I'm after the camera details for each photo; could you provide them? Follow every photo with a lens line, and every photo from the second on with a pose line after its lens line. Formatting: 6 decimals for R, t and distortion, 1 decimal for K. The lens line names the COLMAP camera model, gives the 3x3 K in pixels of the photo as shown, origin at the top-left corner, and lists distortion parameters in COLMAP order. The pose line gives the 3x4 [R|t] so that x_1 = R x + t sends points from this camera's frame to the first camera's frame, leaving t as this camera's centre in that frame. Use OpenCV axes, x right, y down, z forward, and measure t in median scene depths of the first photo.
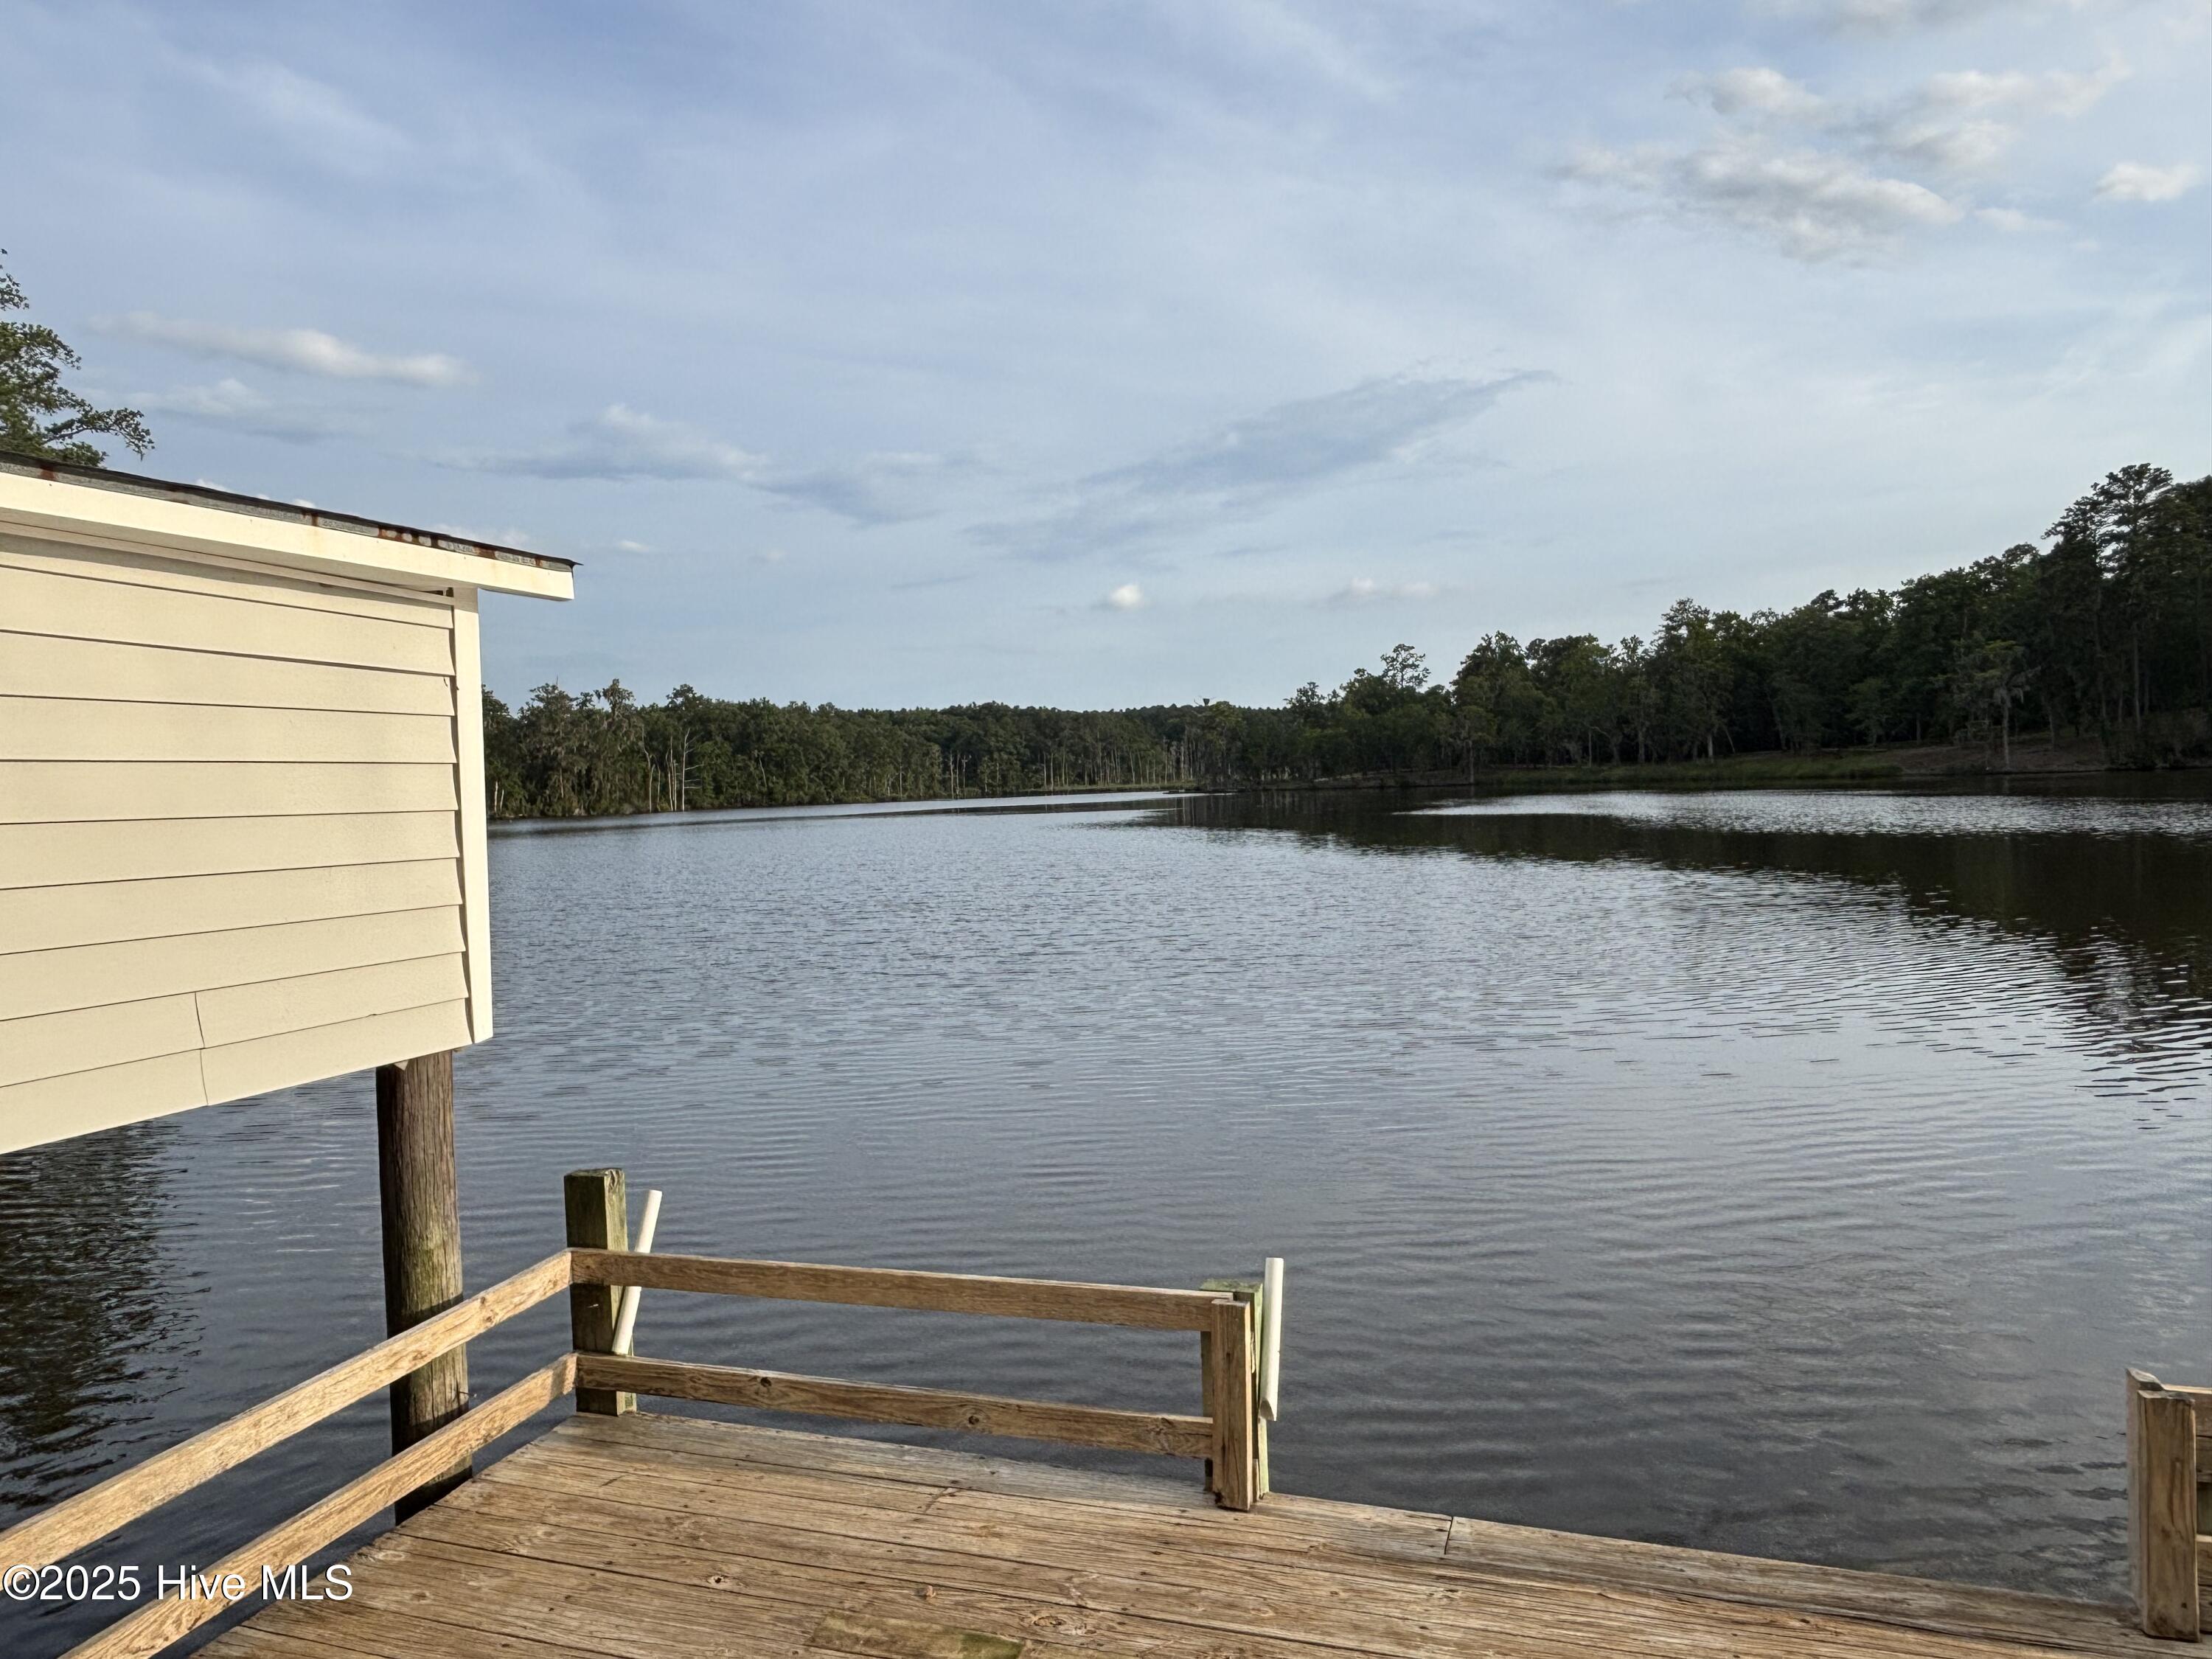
lens RADIAL K [[1523.3, 0, 1055.9], [0, 1523.3, 824.4], [0, 0, 1]] dist [0.000851, -0.036024]
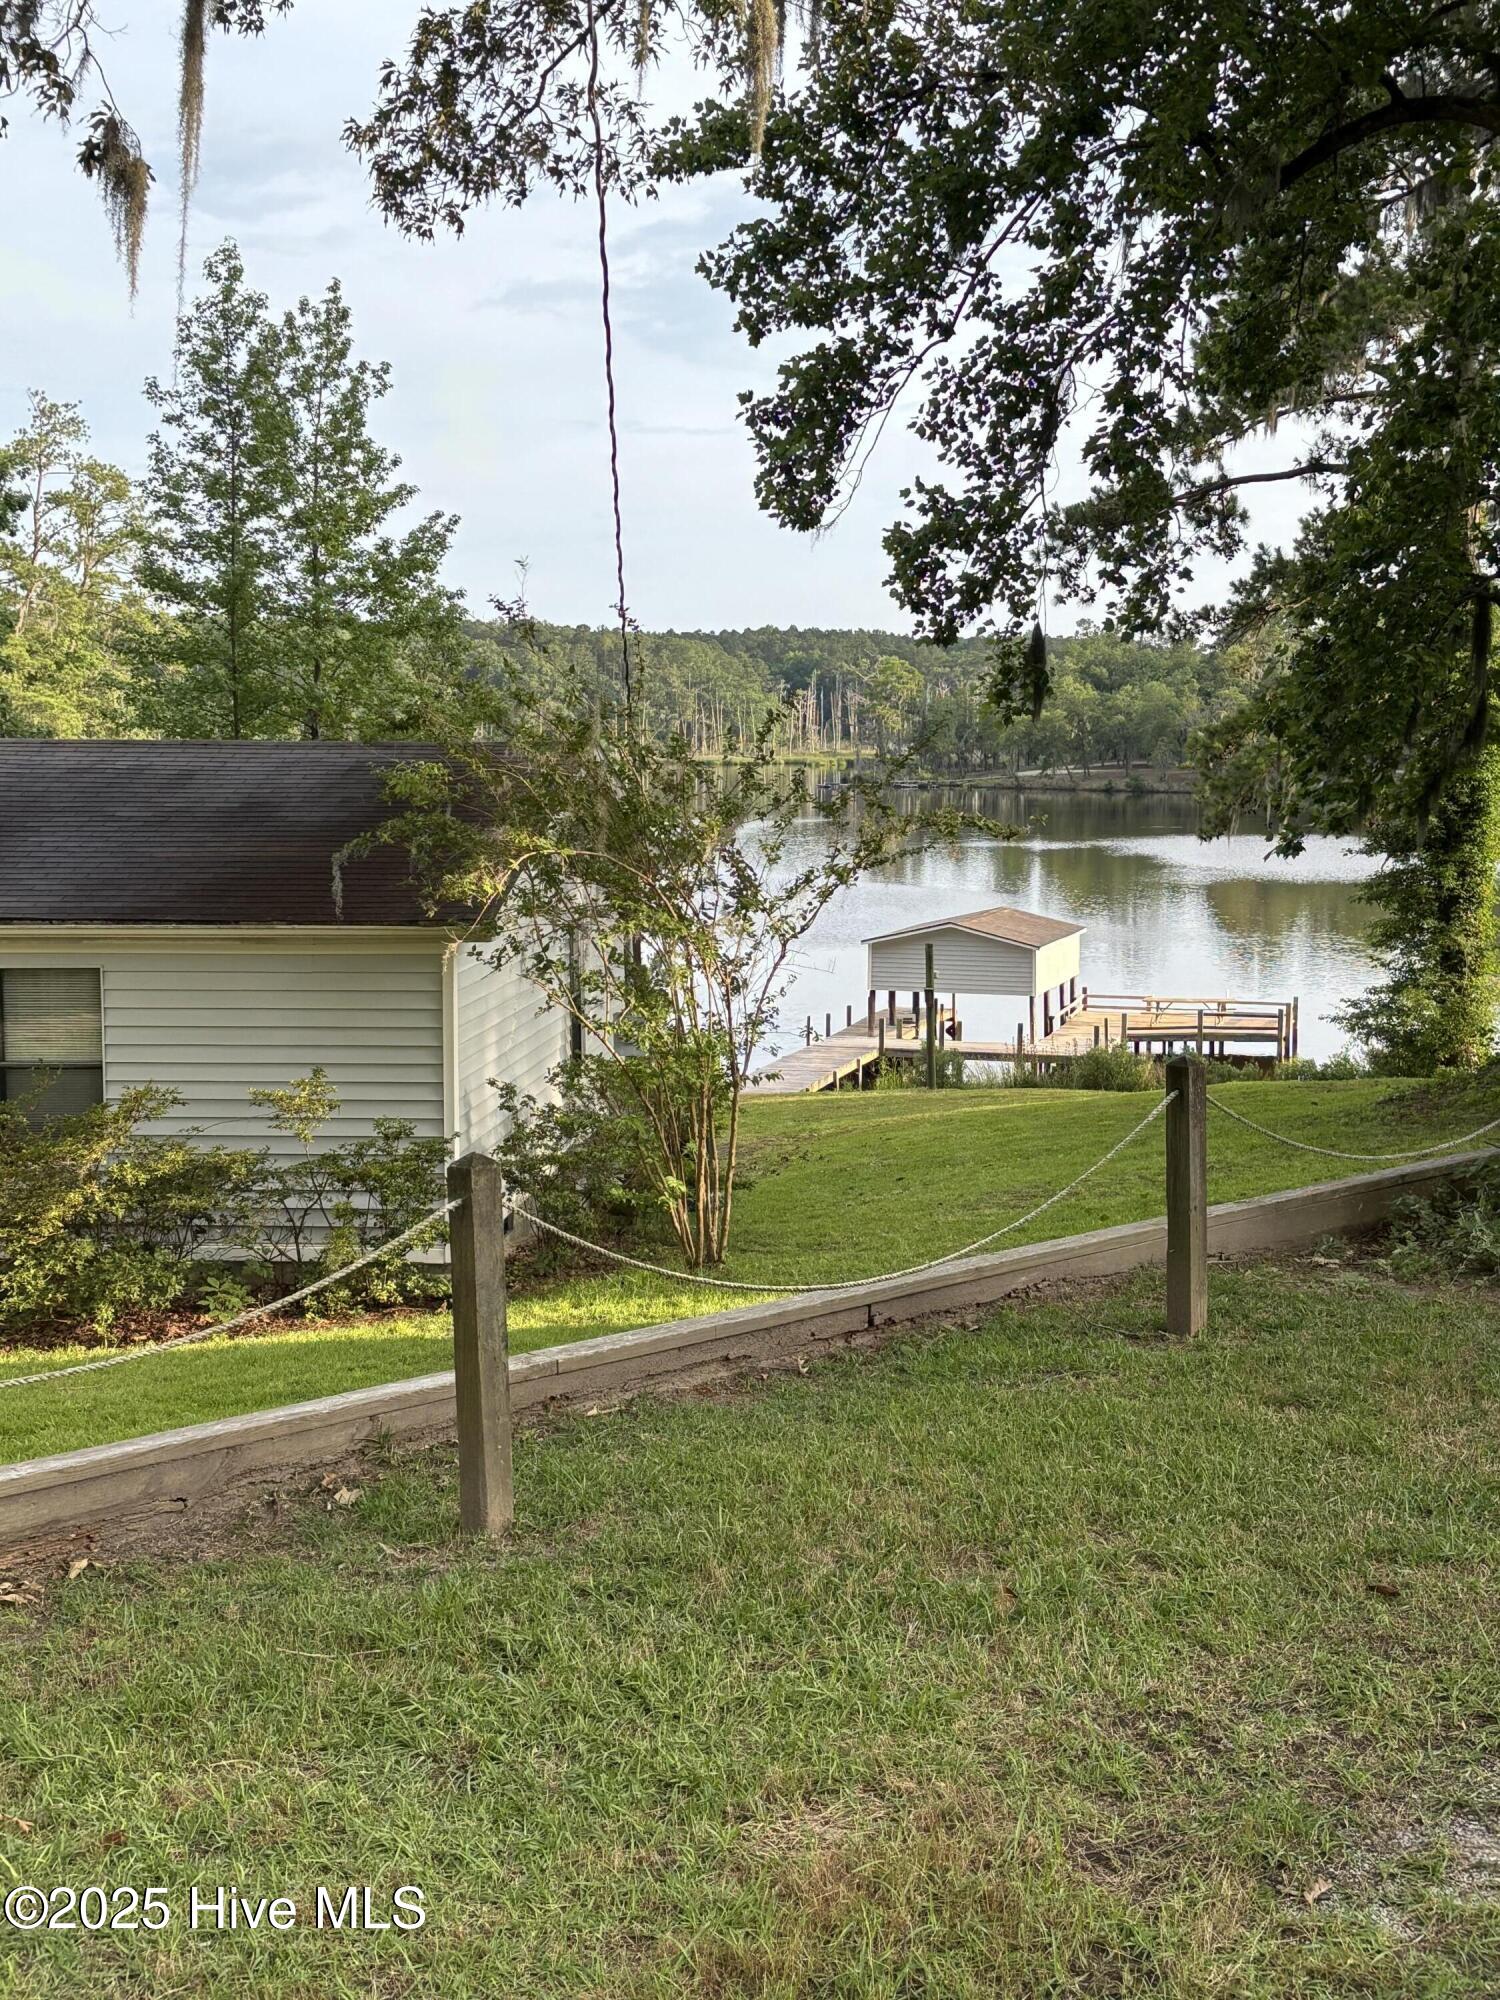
lens RADIAL K [[2513.0, 0, 750.0], [0, 2513.0, 1000.0], [0, 0, 1]] dist [0.106745, 0.013035]
pose [[0.996278, 0.032186, 0.079958, -0.053981], [-0.038659, 0.995983, 0.080770, -0.012968], [-0.077037, -0.083560, 0.993520, -0.215254]]
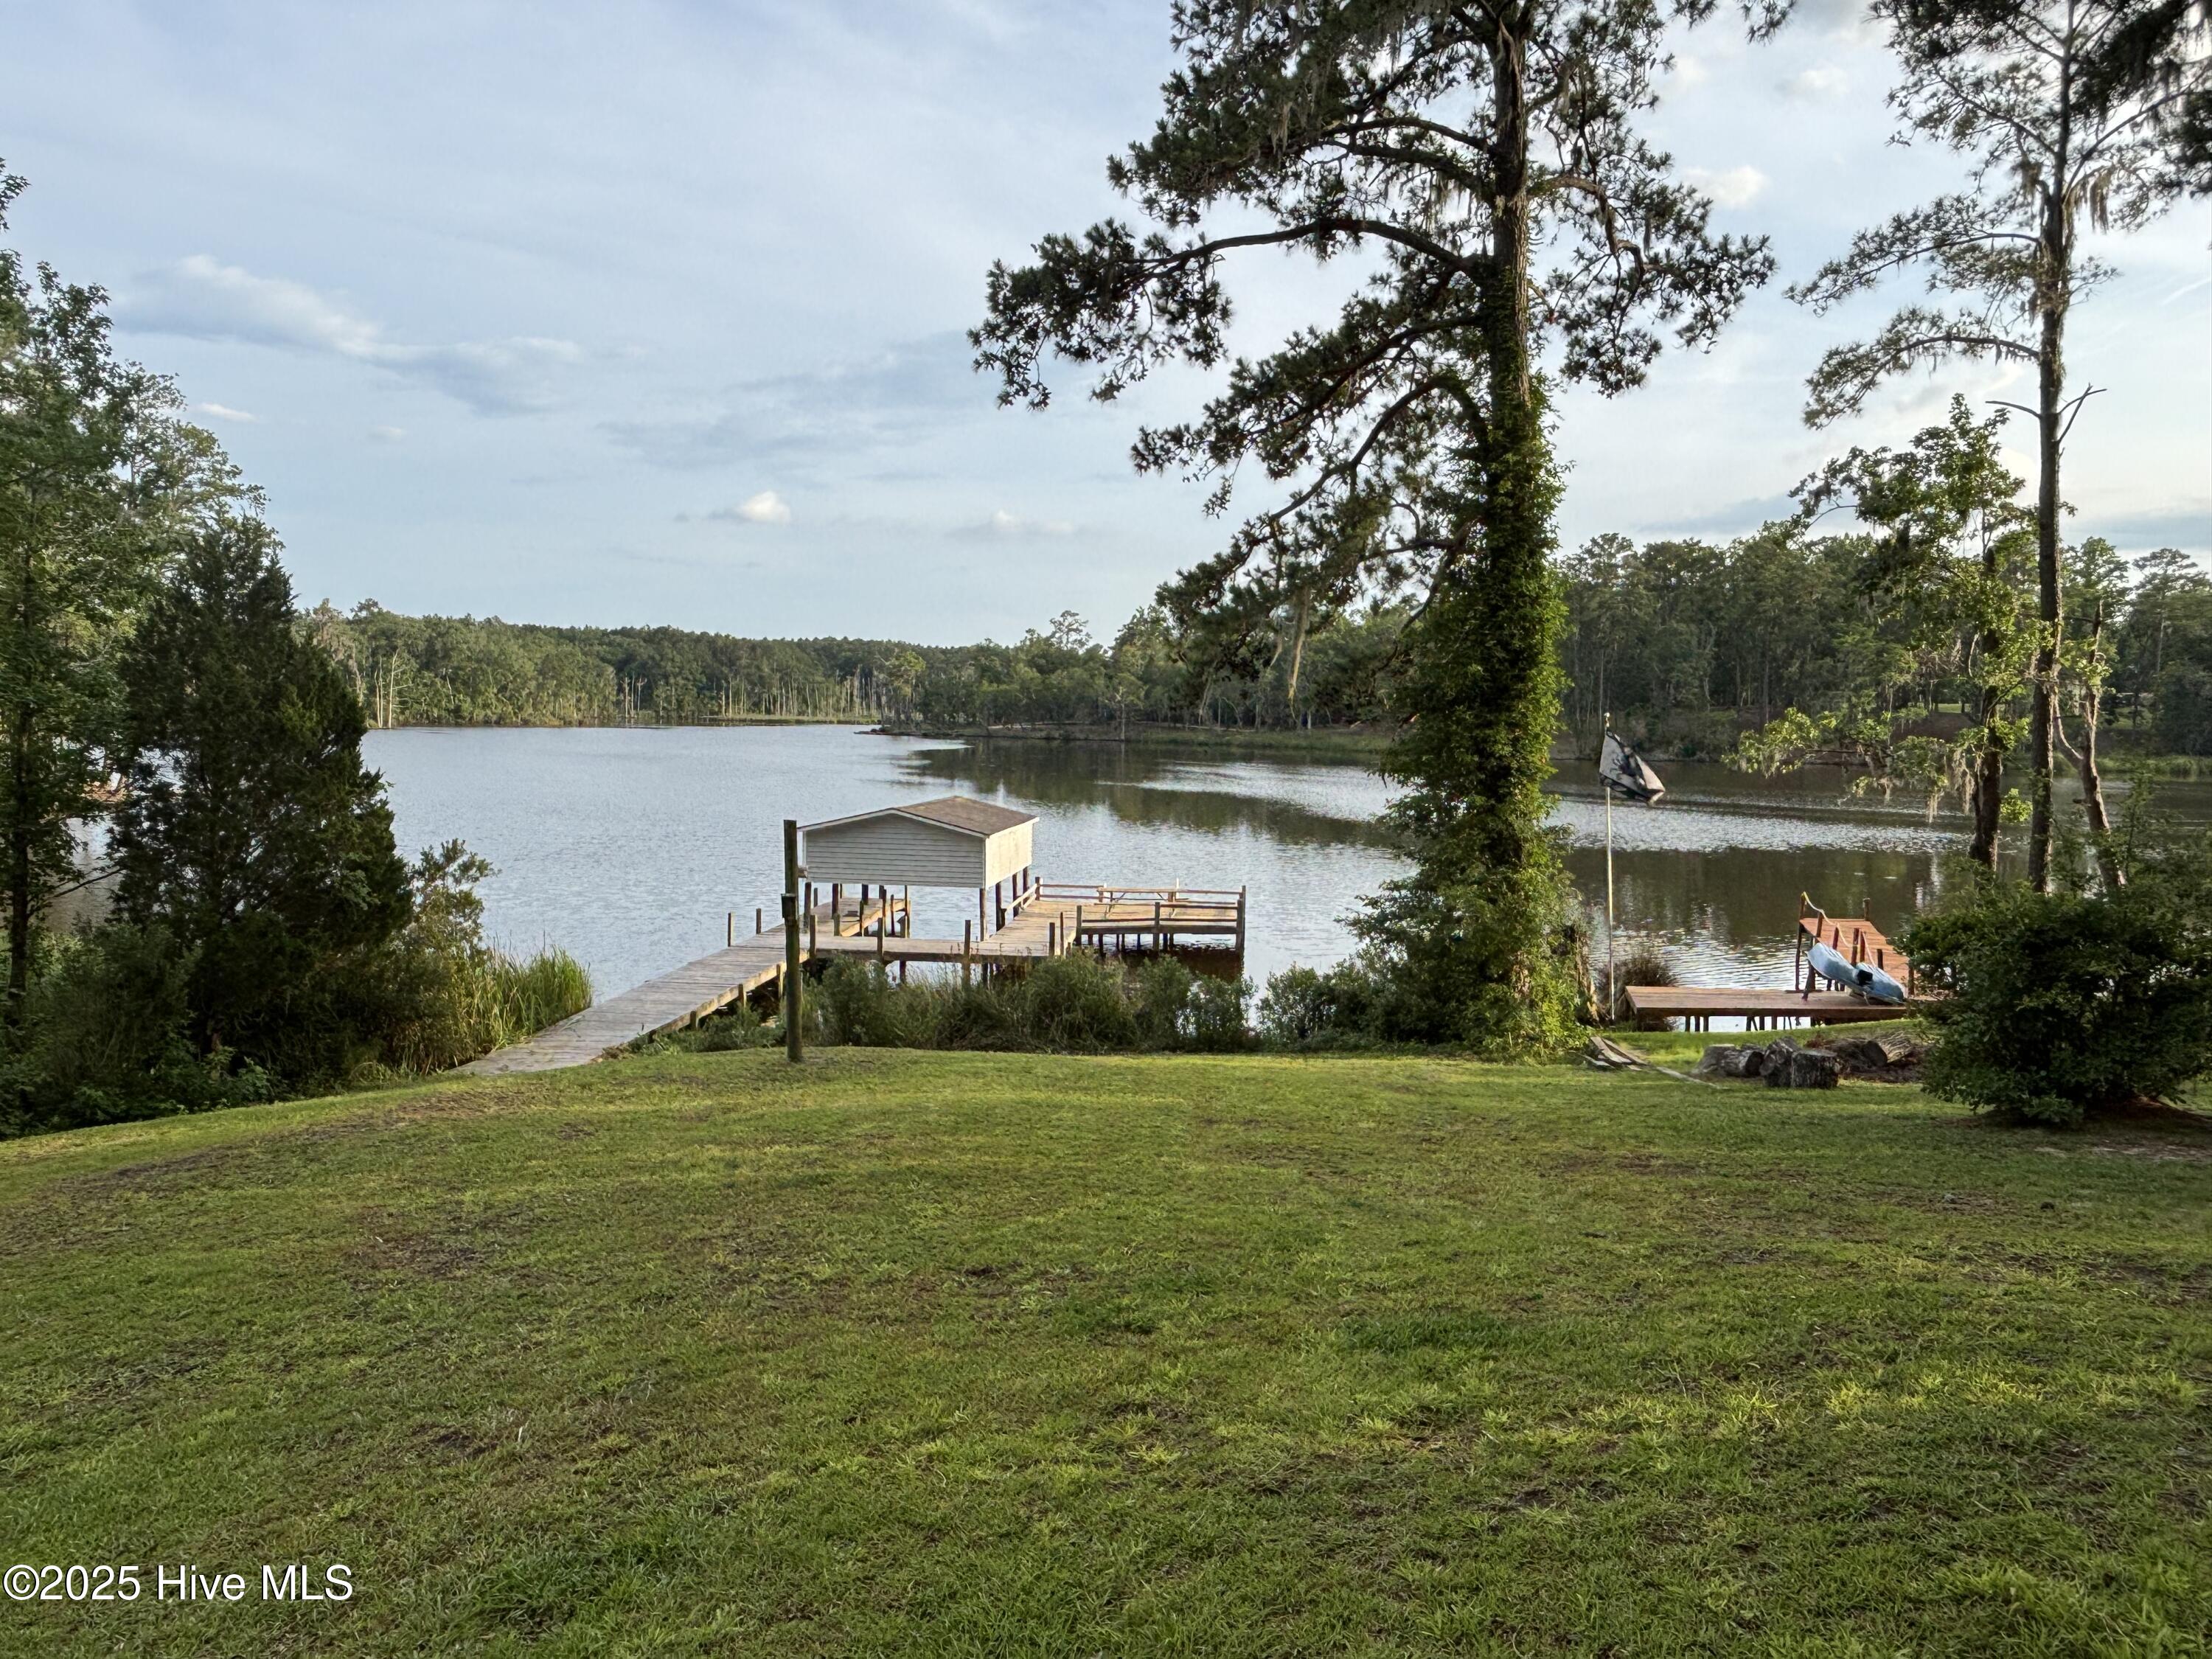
lens RADIAL K [[1532.1, 0, 1106.0], [0, 1532.1, 829.5], [0, 0, 1]] dist [0.050693, -0.078837]
pose [[0.965978, 0.032486, 0.256577, -0.034528], [-0.045262, 0.998004, 0.044043, -0.007318], [-0.254634, -0.054158, 0.965520, -0.122615]]
